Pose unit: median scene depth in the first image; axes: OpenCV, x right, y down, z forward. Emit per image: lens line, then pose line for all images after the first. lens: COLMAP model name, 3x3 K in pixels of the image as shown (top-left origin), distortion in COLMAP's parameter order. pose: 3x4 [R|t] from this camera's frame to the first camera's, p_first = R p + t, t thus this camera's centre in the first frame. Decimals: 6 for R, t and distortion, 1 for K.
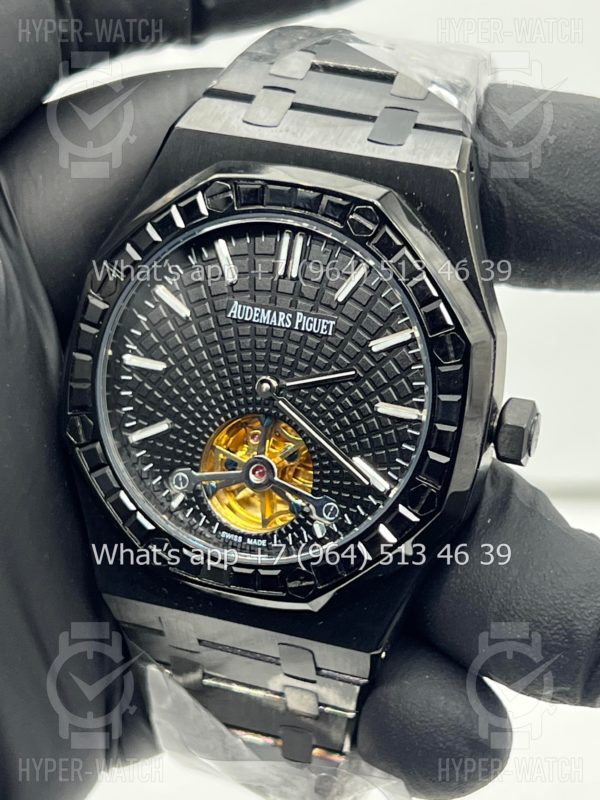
lens RADIAL K [[1873.4, 0, 300.0], [0, 1873.4, 400.0], [0, 0, 1]] dist [0.261957, -0.721273]
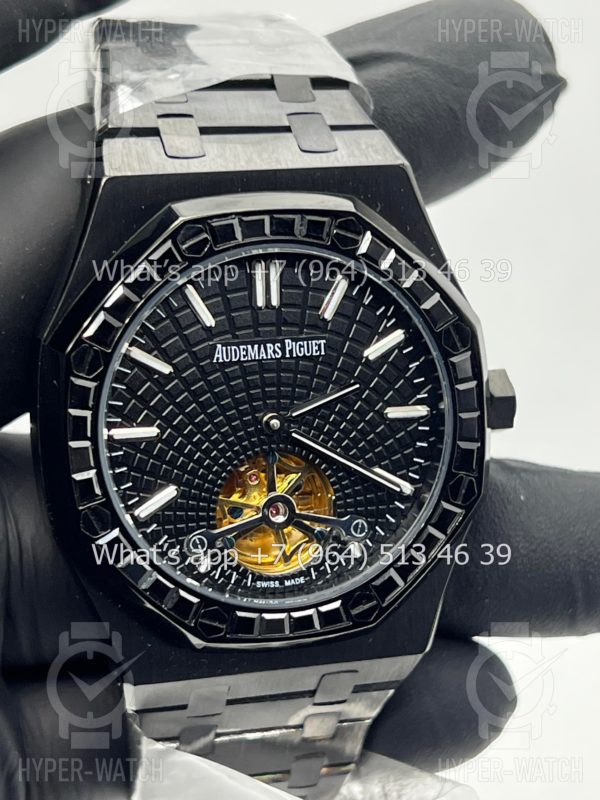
lens RADIAL K [[1873.4, 0, 300.0], [0, 1873.4, 400.0], [0, 0, 1]] dist [0.261957, -0.721273]
pose [[0.834201, -0.253365, 0.489811, -0.473429], [0.232339, 0.967004, 0.104506, -0.115487], [-0.500127, 0.026623, 0.865543, 0.161953]]
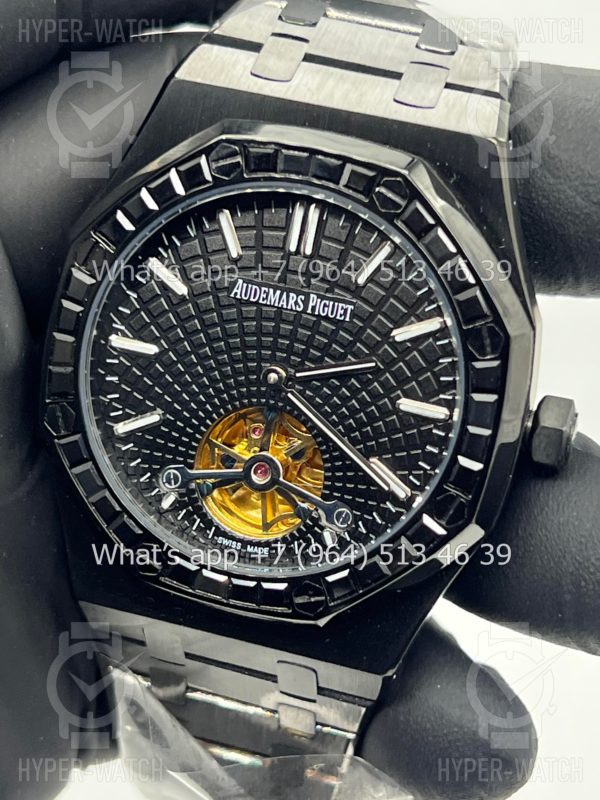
lens RADIAL K [[1873.4, 0, 300.0], [0, 1873.4, 400.0], [0, 0, 1]] dist [0.261957, -0.721273]
pose [[0.997767, 0.018964, 0.064036, -0.062057], [-0.022088, 0.998582, 0.048435, -0.039425], [-0.063026, -0.049741, 0.996772, 0.112552]]
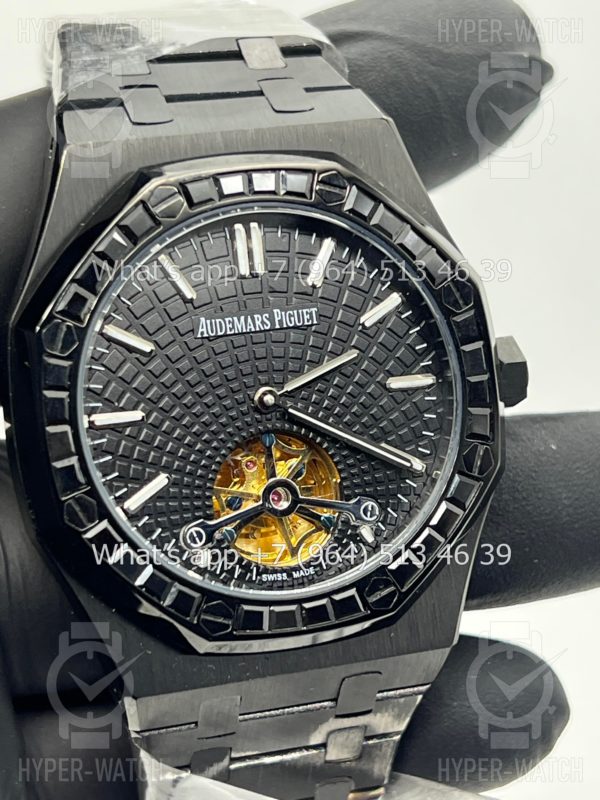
lens RADIAL K [[1873.4, 0, 300.0], [0, 1873.4, 400.0], [0, 0, 1]] dist [0.261957, -0.721273]
pose [[0.813005, -0.265169, 0.518370, -0.463715], [0.305844, 0.952053, 0.007334, -0.008475], [-0.495461, 0.152578, 0.855125, 0.235945]]
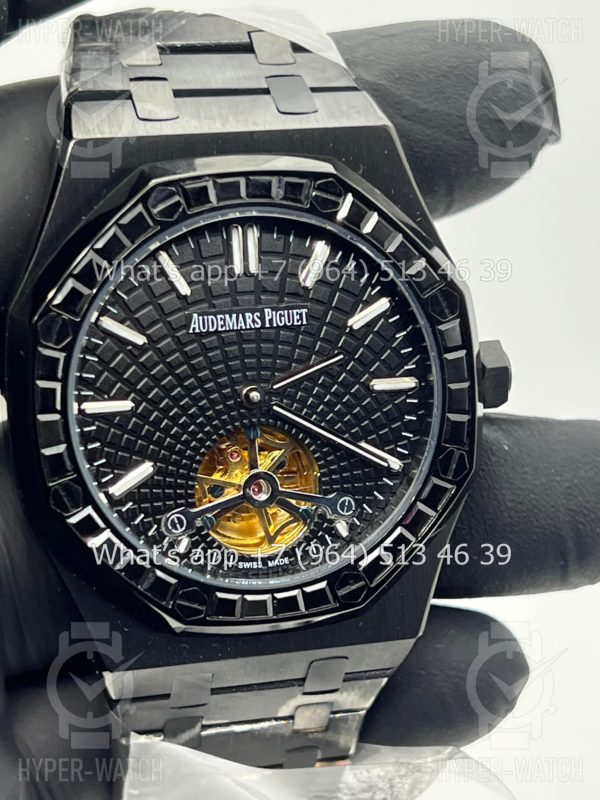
lens RADIAL K [[1873.4, 0, 300.0], [0, 1873.4, 400.0], [0, 0, 1]] dist [0.261957, -0.721273]
pose [[0.842009, -0.253104, 0.476402, -0.436709], [0.247517, 0.965921, 0.075706, -0.068833], [-0.479329, 0.054173, 0.875962, 0.184156]]
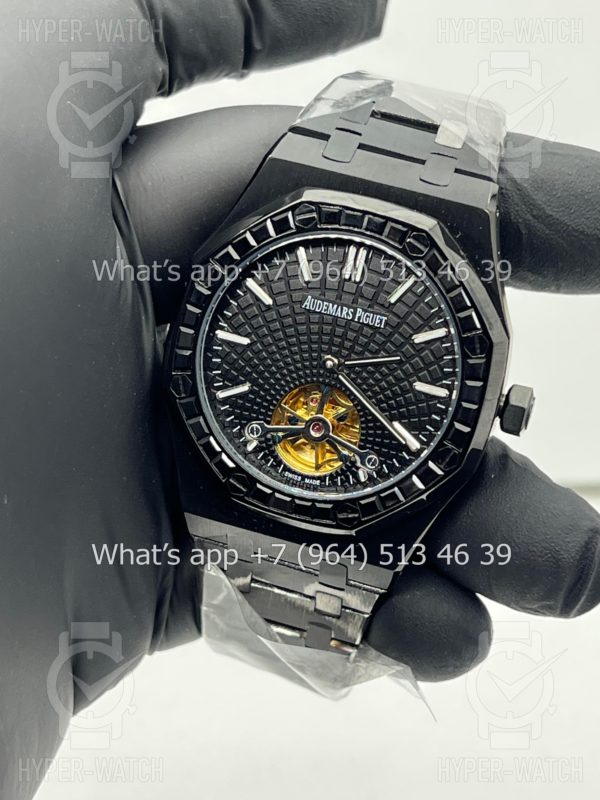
lens RADIAL K [[1873.4, 0, 300.0], [0, 1873.4, 400.0], [0, 0, 1]] dist [0.261957, -0.721273]
pose [[0.992696, 0.063169, 0.102779, -0.170295], [-0.068033, 0.996689, 0.044525, -0.038350], [-0.099626, -0.051192, 0.993707, -0.291948]]
